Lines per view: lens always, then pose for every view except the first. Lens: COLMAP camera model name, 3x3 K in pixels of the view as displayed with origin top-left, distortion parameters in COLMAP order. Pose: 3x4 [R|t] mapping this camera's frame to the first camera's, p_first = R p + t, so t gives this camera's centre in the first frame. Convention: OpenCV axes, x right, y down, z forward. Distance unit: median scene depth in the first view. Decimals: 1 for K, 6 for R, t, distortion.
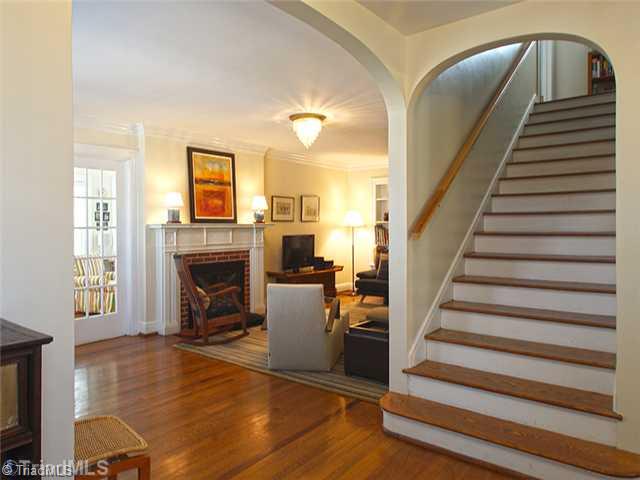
lens RADIAL K [[450.6, 0, 318.4], [0, 450.6, 226.2], [0, 0, 1]] dist [0.000443, 0.000151]
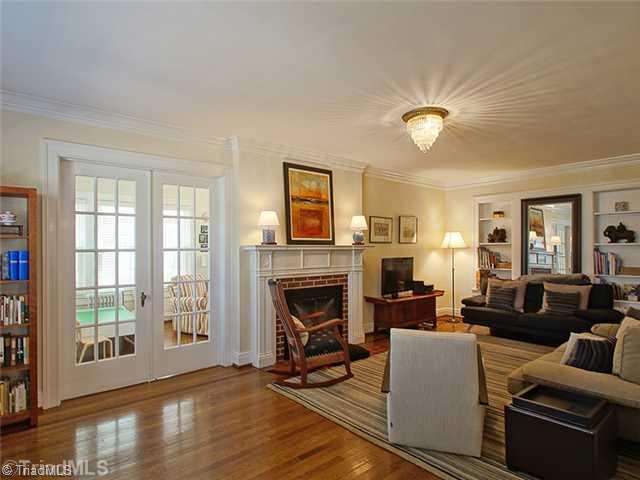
lens RADIAL K [[350.4, 0, 317.7], [0, 350.4, 243.4], [0, 0, 1]] dist [-0.001263, -0.000126]
pose [[0.983080, -0.001887, -0.183165, -0.088273], [-0.000597, 0.999909, -0.013509, 0.000247], [0.183174, 0.013390, 0.982989, 0.301313]]
